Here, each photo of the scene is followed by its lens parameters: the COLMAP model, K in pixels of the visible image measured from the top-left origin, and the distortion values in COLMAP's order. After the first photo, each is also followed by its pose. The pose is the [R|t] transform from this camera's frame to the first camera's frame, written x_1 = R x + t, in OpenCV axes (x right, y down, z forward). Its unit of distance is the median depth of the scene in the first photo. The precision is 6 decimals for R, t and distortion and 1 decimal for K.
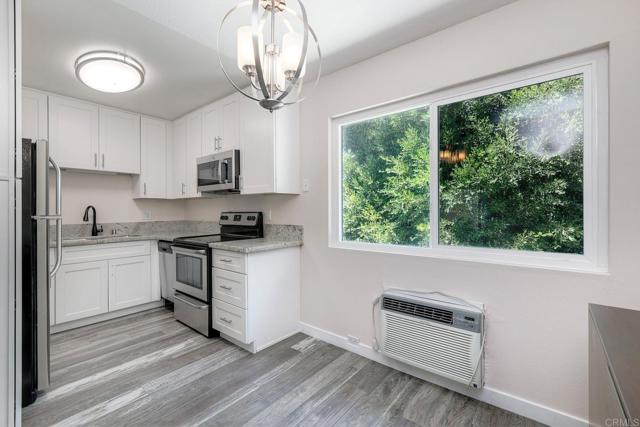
lens RADIAL K [[279.4, 0, 322.4], [0, 279.4, 210.6], [0, 0, 1]] dist [0.002492, -0.000568]
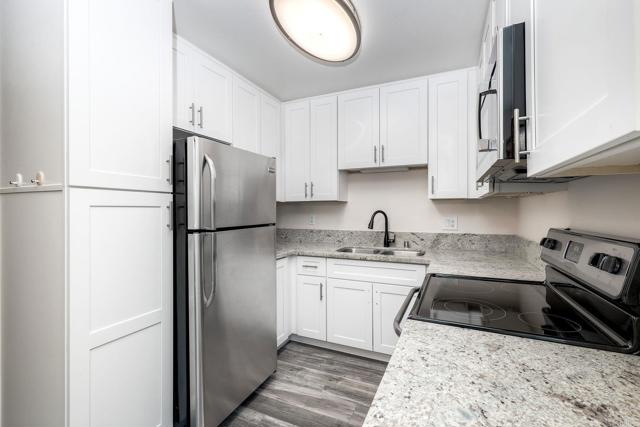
lens RADIAL K [[279.4, 0, 322.4], [0, 279.4, 210.6], [0, 0, 1]] dist [0.002492, -0.000568]
pose [[0.251710, 0.006093, -0.967784, -0.064005], [0.001066, 0.999978, 0.006573, -0.023949], [0.967802, -0.002686, 0.251698, 0.650696]]
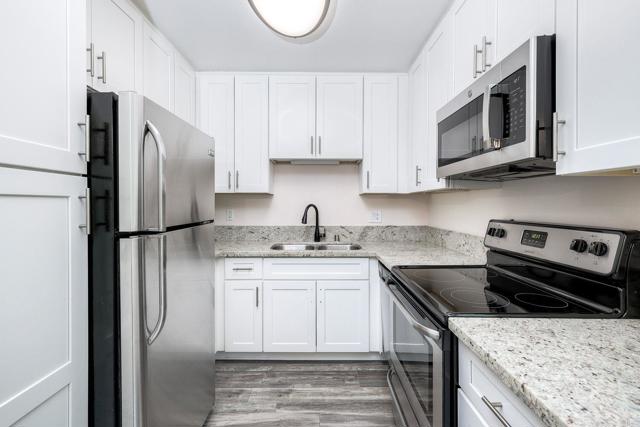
lens RADIAL K [[282.1, 0, 319.7], [0, 282.1, 206.4], [0, 0, 1]] dist [0.003258, 0.000083]
pose [[0.630697, 0.013428, -0.775913, -0.190940], [-0.005248, 0.999901, 0.013039, -0.022962], [0.776011, -0.004152, 0.630706, 0.527394]]
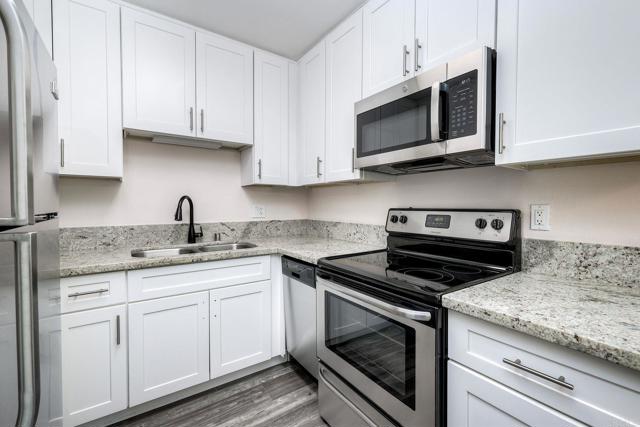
lens RADIAL K [[279.4, 0, 322.4], [0, 279.4, 210.6], [0, 0, 1]] dist [0.002492, -0.000568]
pose [[0.962456, 0.013652, -0.271093, -0.375098], [-0.007747, 0.999709, 0.022841, -0.001044], [0.271326, -0.019883, 0.962282, 0.496210]]
